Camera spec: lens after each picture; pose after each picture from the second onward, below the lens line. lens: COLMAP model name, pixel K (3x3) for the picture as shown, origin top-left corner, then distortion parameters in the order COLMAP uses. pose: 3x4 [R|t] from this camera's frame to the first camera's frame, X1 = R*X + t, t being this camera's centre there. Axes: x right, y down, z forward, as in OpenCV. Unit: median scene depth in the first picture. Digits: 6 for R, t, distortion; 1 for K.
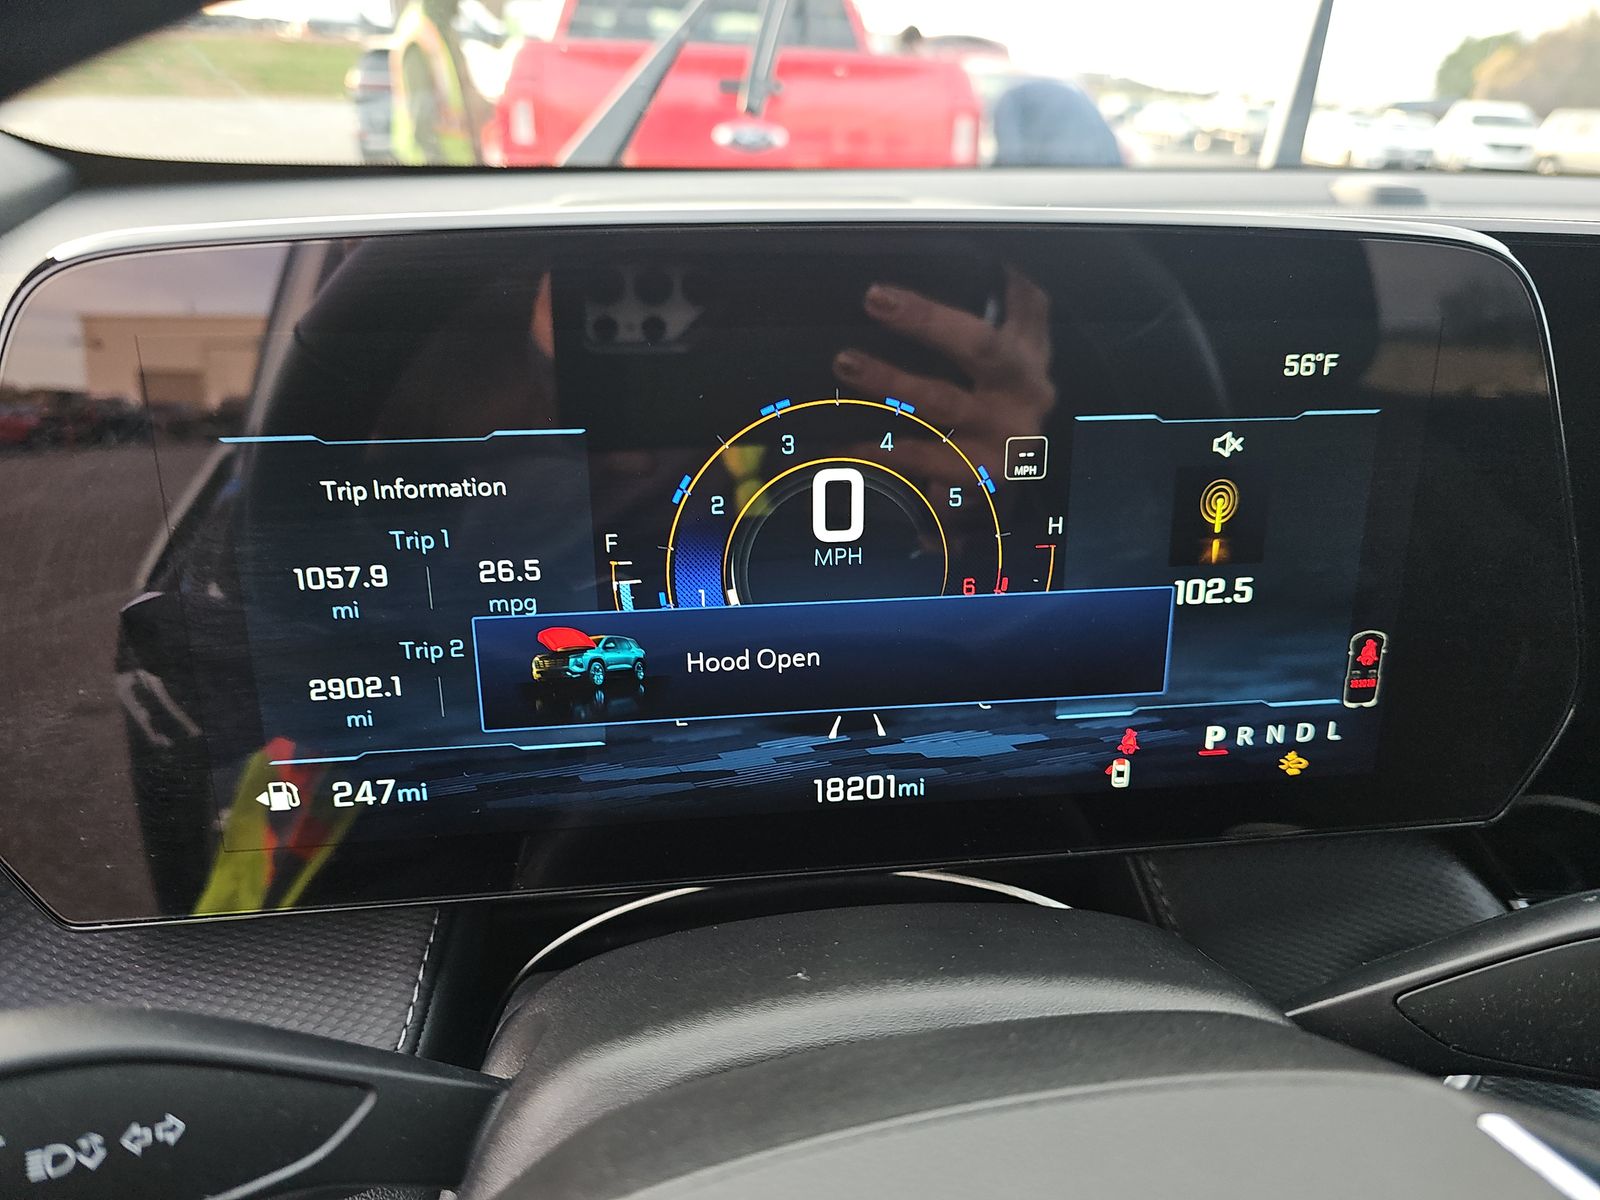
lens RADIAL K [[1081.4, 0, 766.3], [0, 1081.4, 603.8], [0, 0, 1]] dist [0.024115, -0.032204]
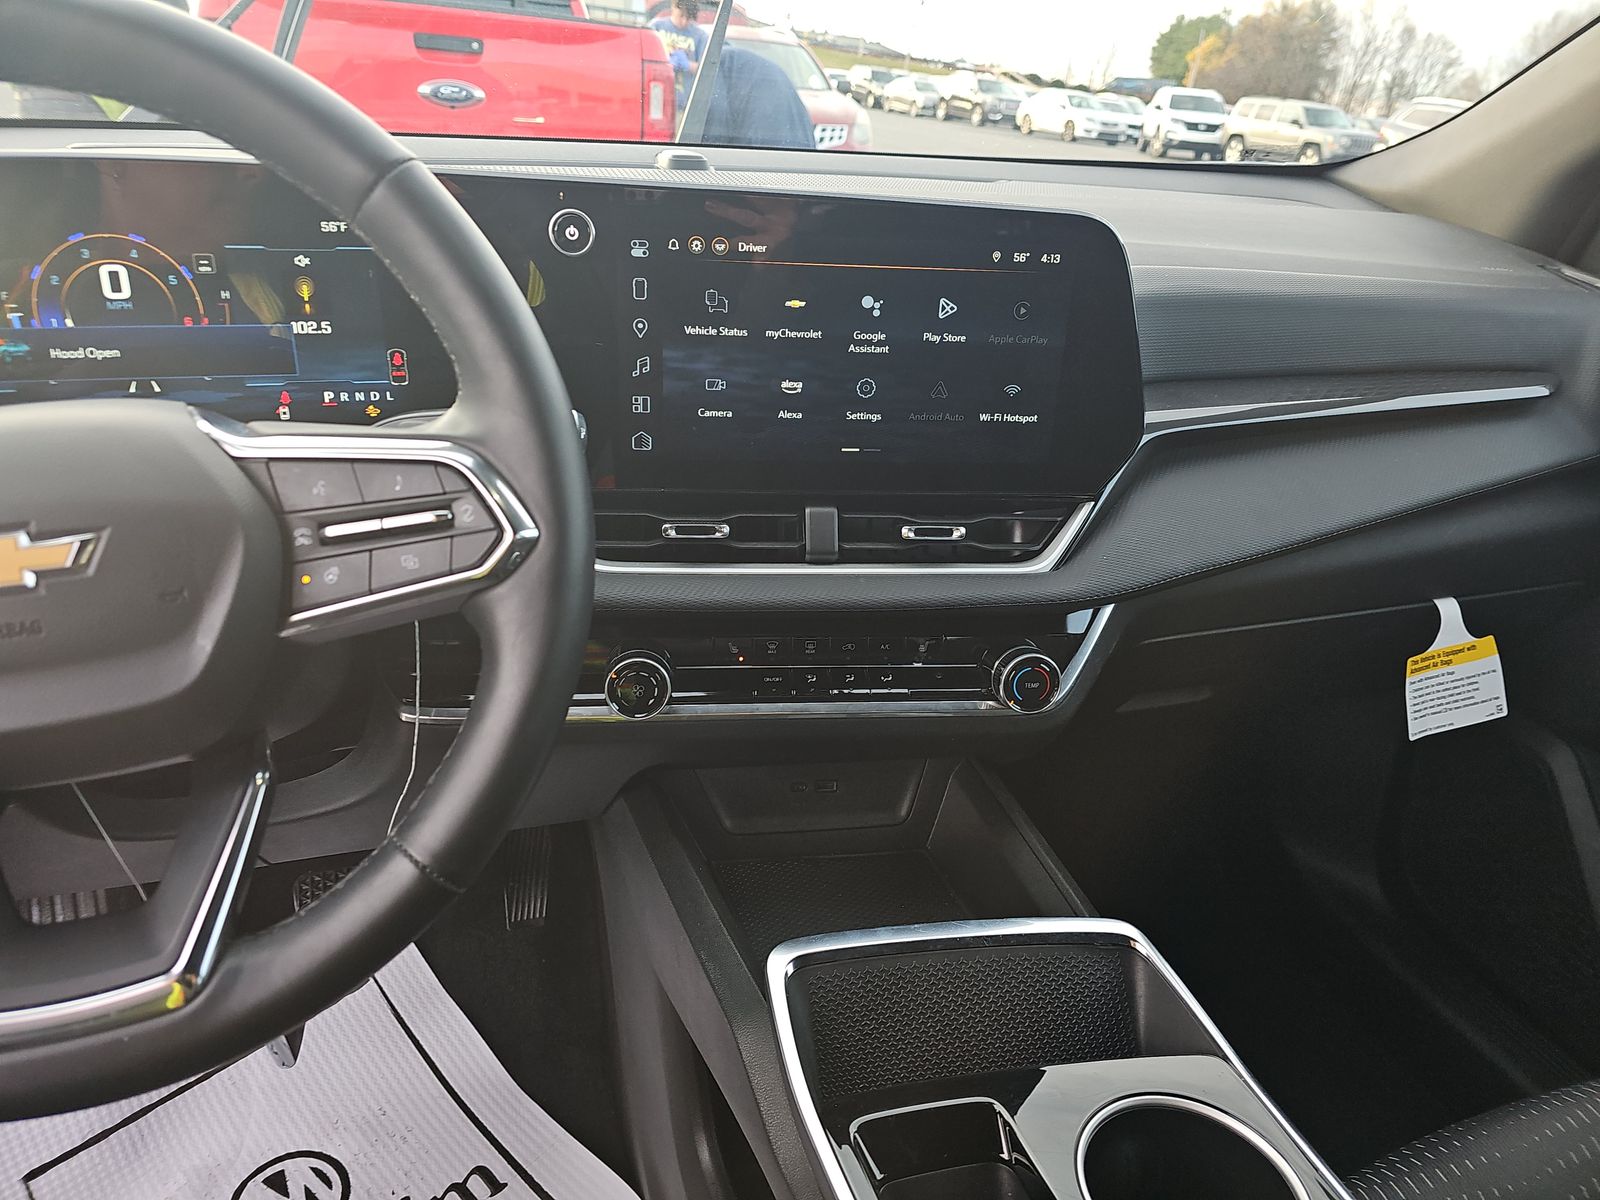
lens RADIAL K [[1081.4, 0, 787.9], [0, 1081.4, 611.4], [0, 0, 1]] dist [0.024115, -0.032204]
pose [[0.979448, -0.044682, 0.196685, 0.963684], [0.036283, 0.998277, 0.046104, 0.544020], [-0.198407, -0.038020, 0.979382, -1.550827]]
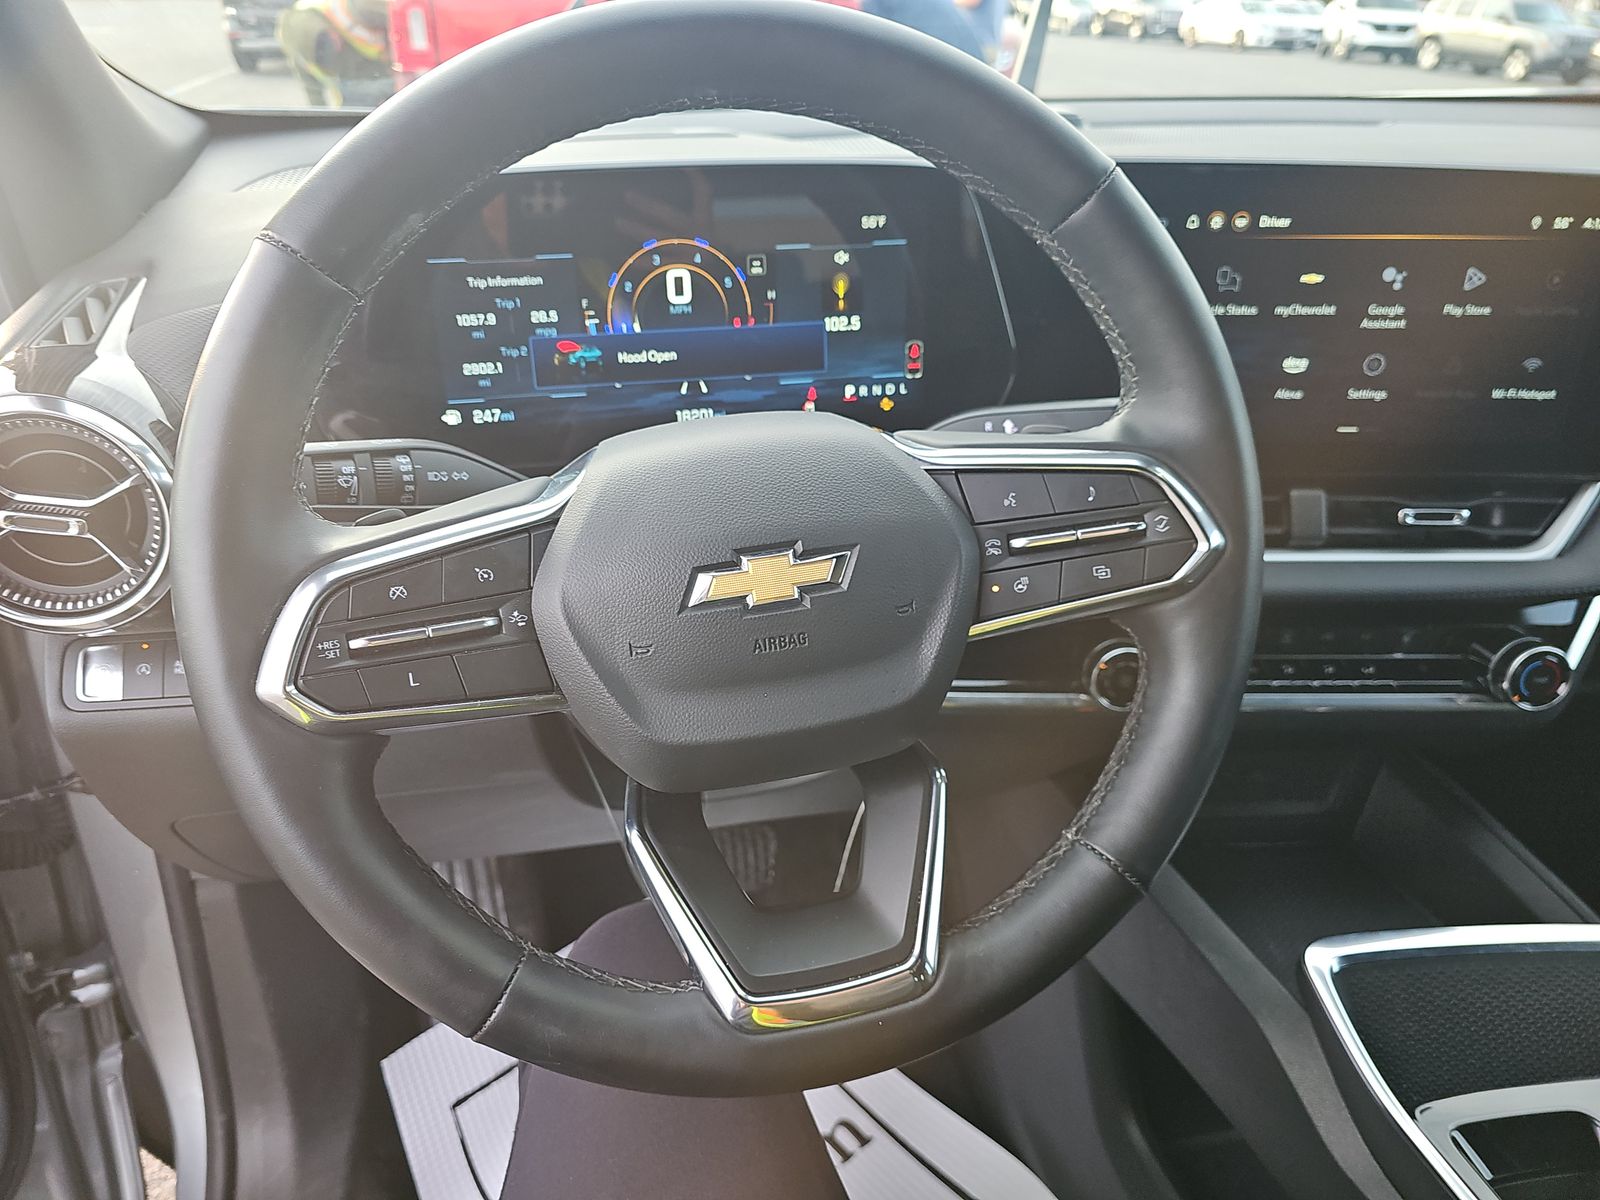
lens RADIAL K [[1081.4, 0, 753.9], [0, 1081.4, 632.5], [0, 0, 1]] dist [0.024115, -0.032204]
pose [[0.997219, -0.046102, 0.058552, 0.054395], [0.039560, 0.993324, 0.108358, 0.408407], [-0.063156, -0.105741, 0.992386, -1.448312]]
